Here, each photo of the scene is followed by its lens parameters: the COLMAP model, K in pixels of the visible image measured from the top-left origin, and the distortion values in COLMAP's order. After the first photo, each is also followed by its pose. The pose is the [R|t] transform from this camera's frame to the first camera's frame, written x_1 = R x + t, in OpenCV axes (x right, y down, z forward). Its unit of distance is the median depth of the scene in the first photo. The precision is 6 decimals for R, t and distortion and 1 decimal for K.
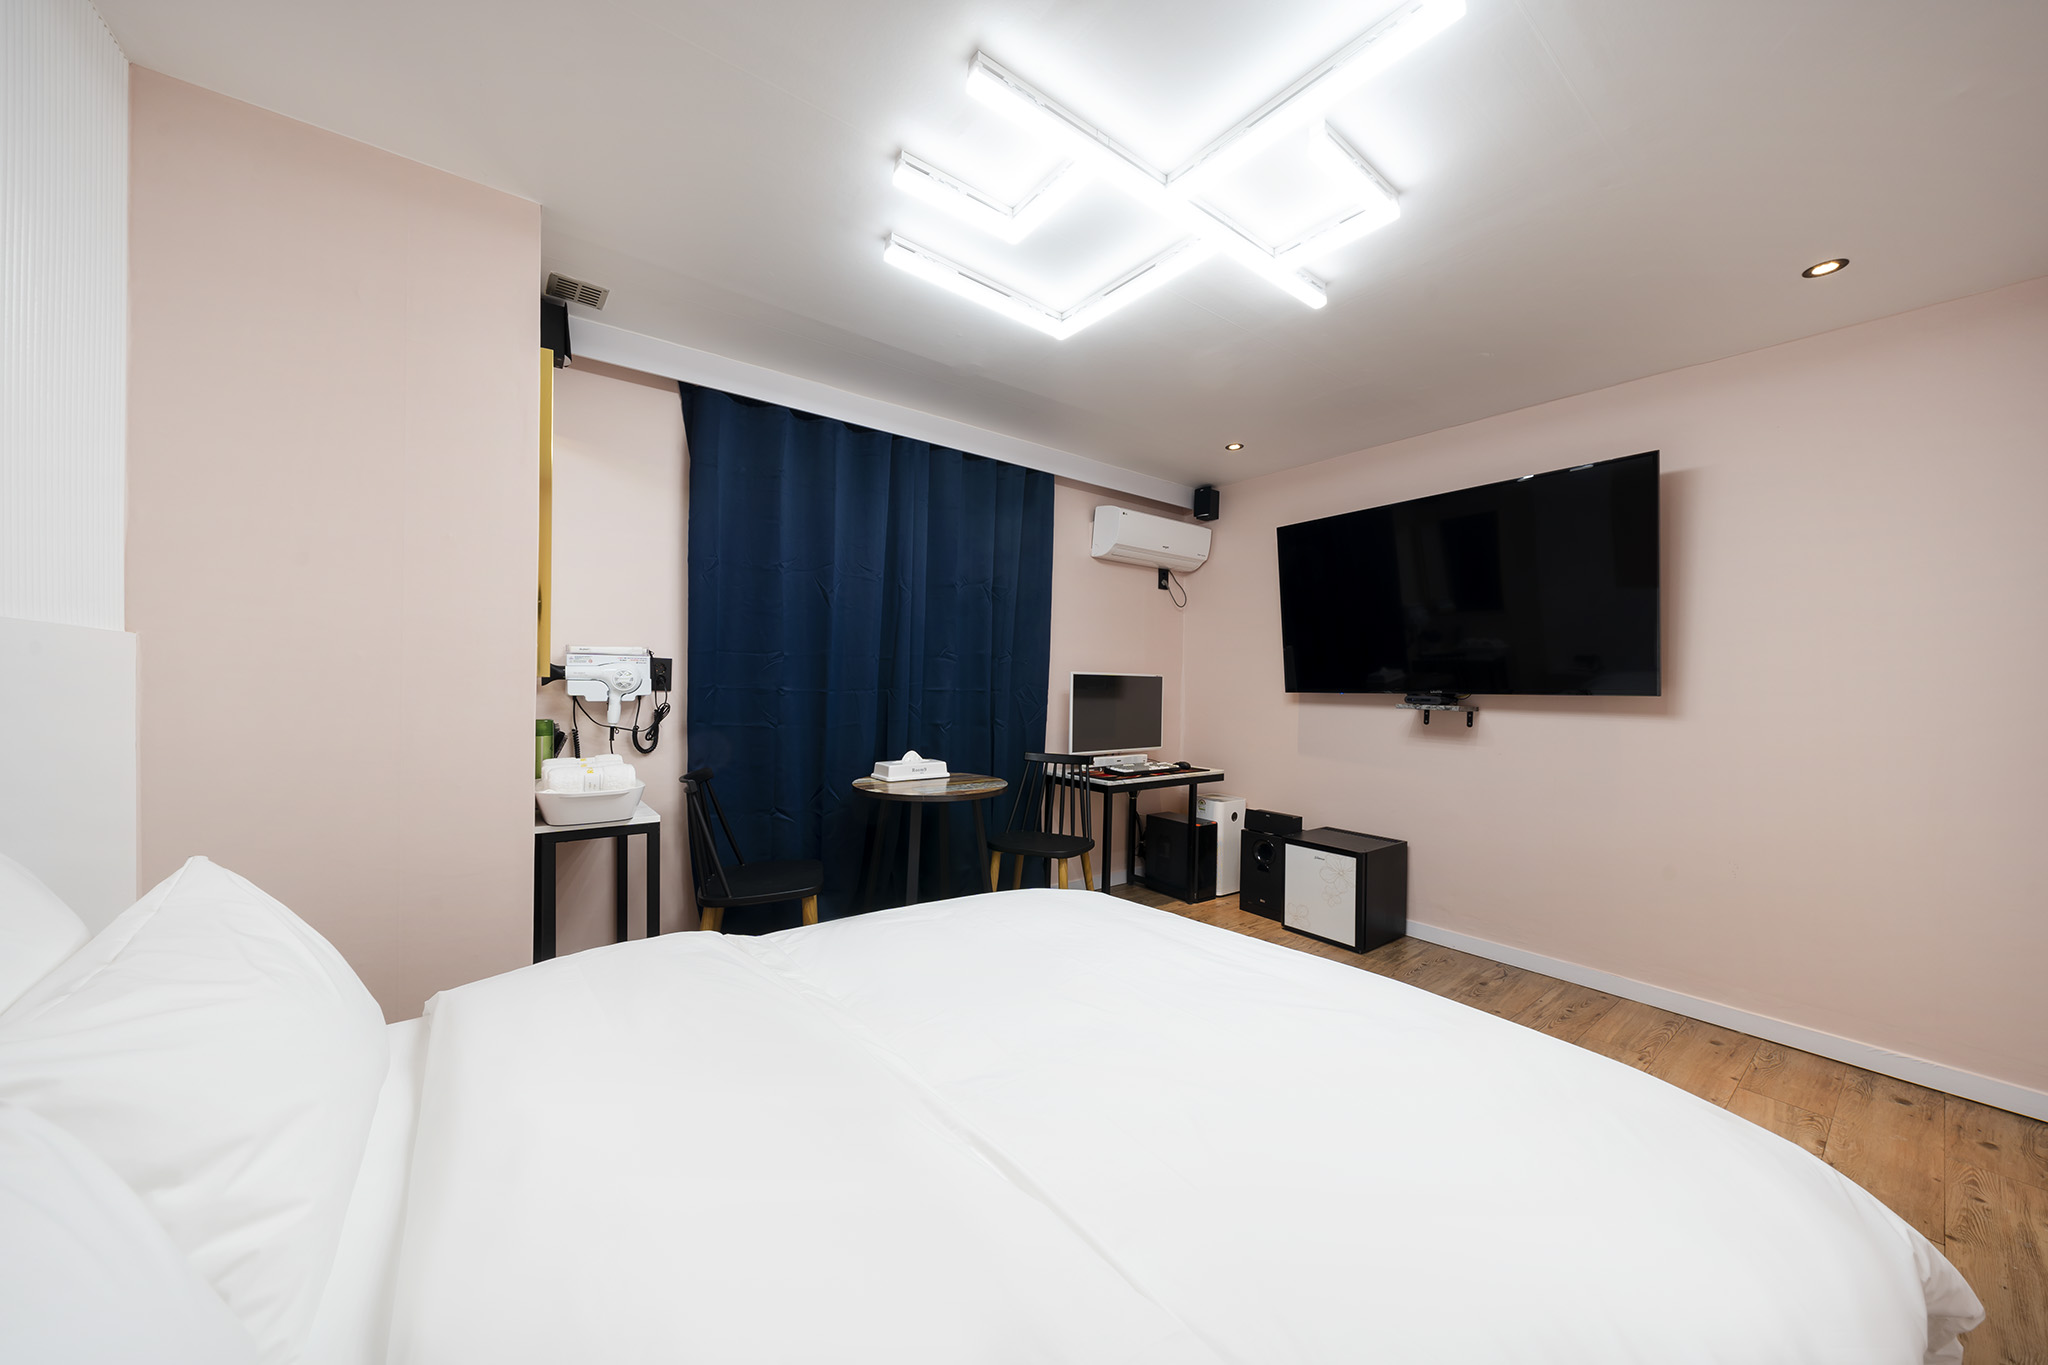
lens RADIAL K [[713.3, 0, 1026.5], [0, 713.3, 690.0], [0, 0, 1]] dist [0.000092, -0.000005]
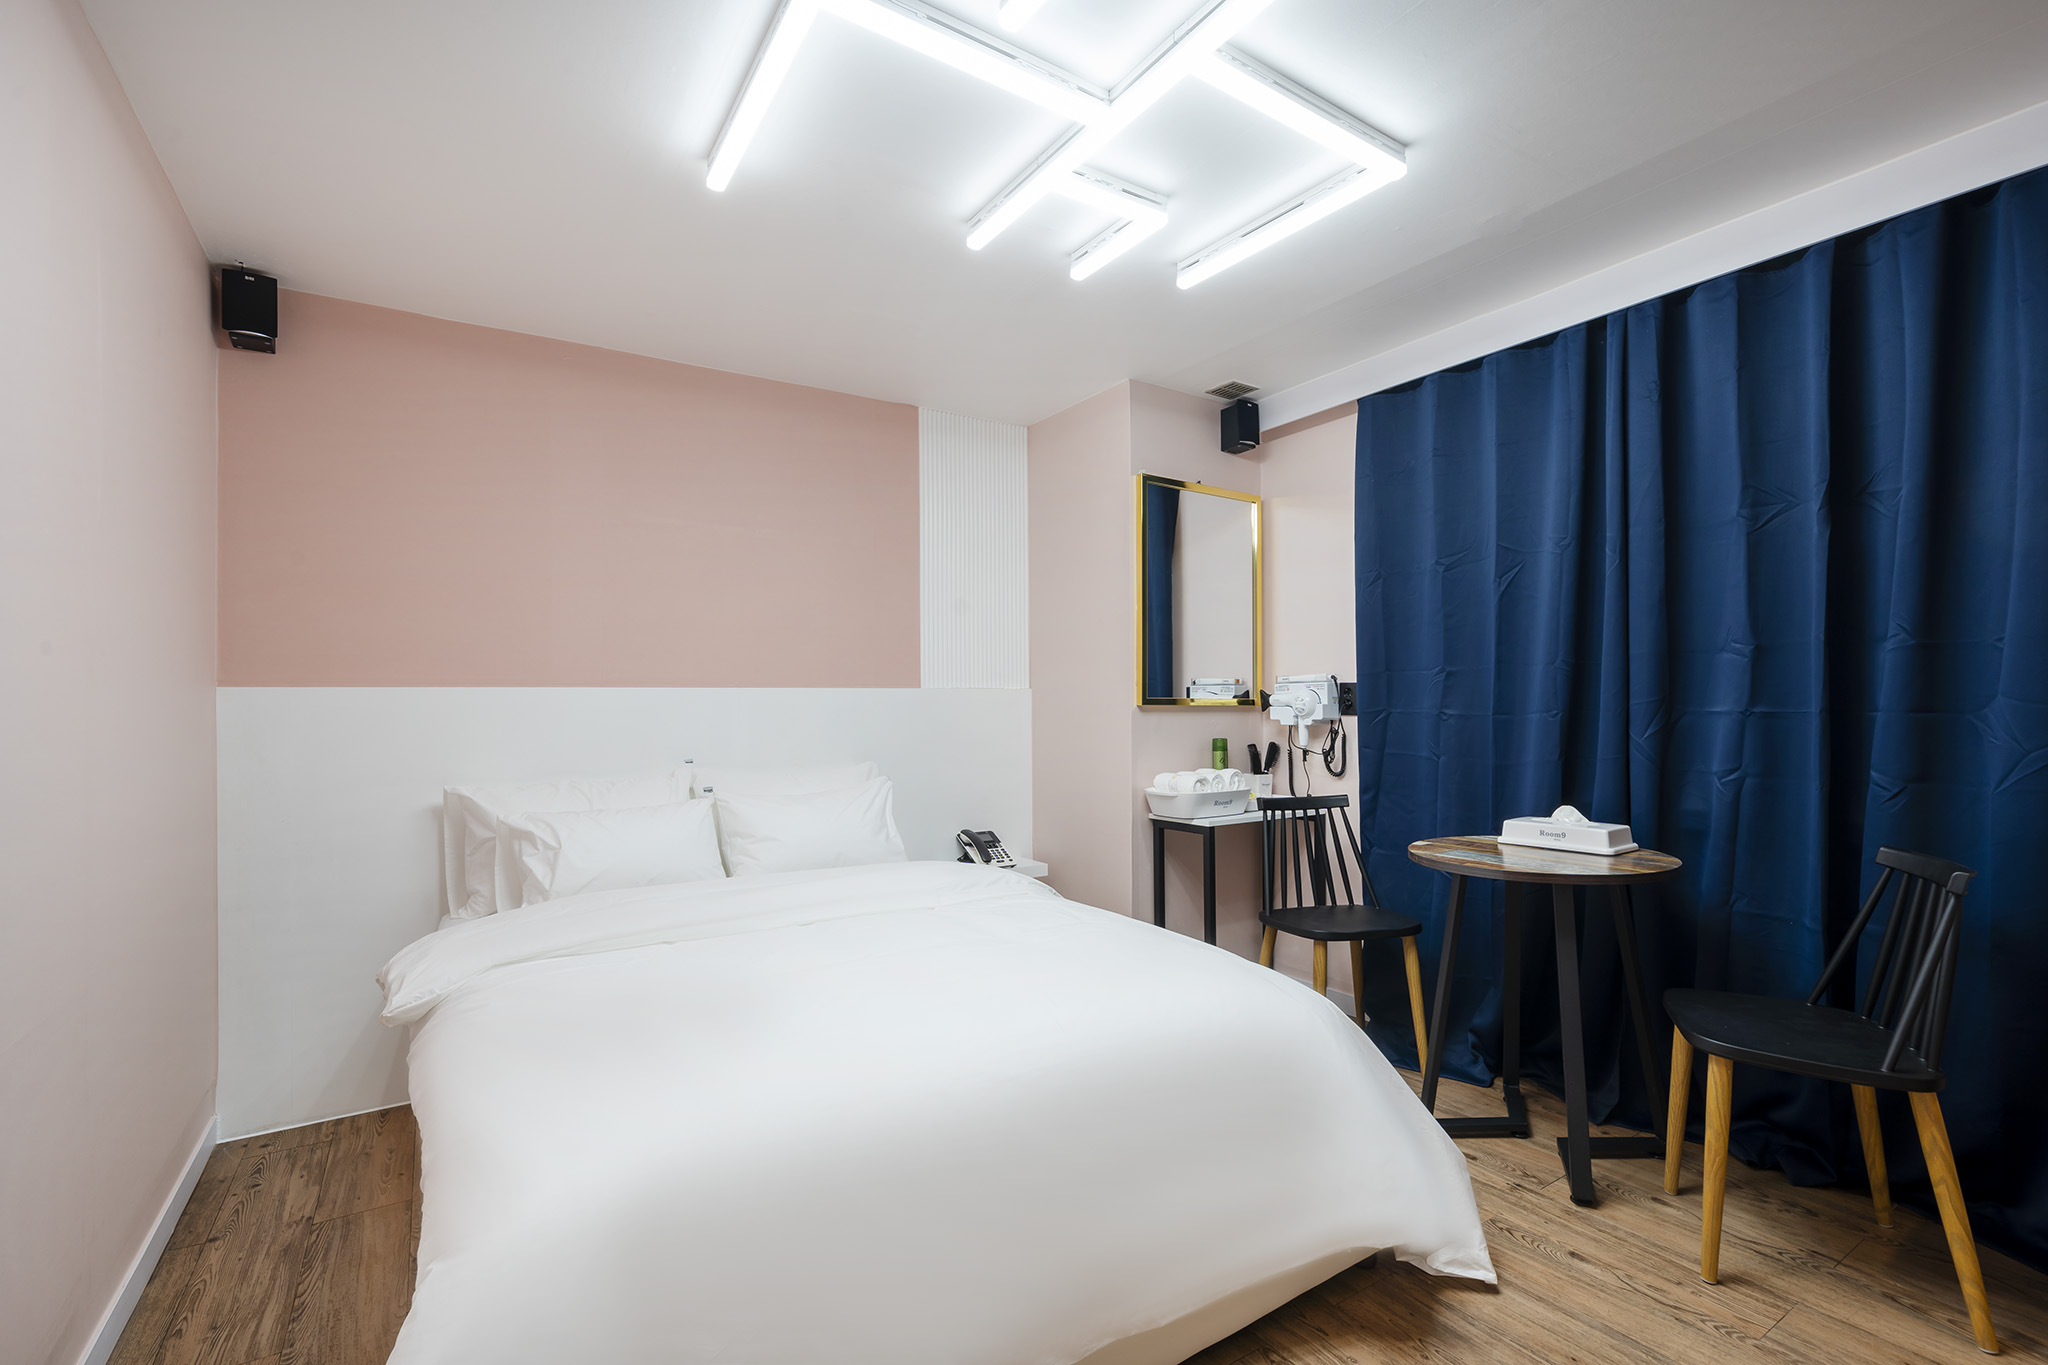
lens RADIAL K [[955.8, 0, 1024.0], [0, 955.8, 682.5], [0, 0, 1]] dist [0.036337, 0.000062]
pose [[-0.062081, -0.039730, -0.997280, 0.922728], [0.001998, 0.999200, -0.039931, 0.008565], [0.998069, -0.004471, -0.061952, 0.678614]]
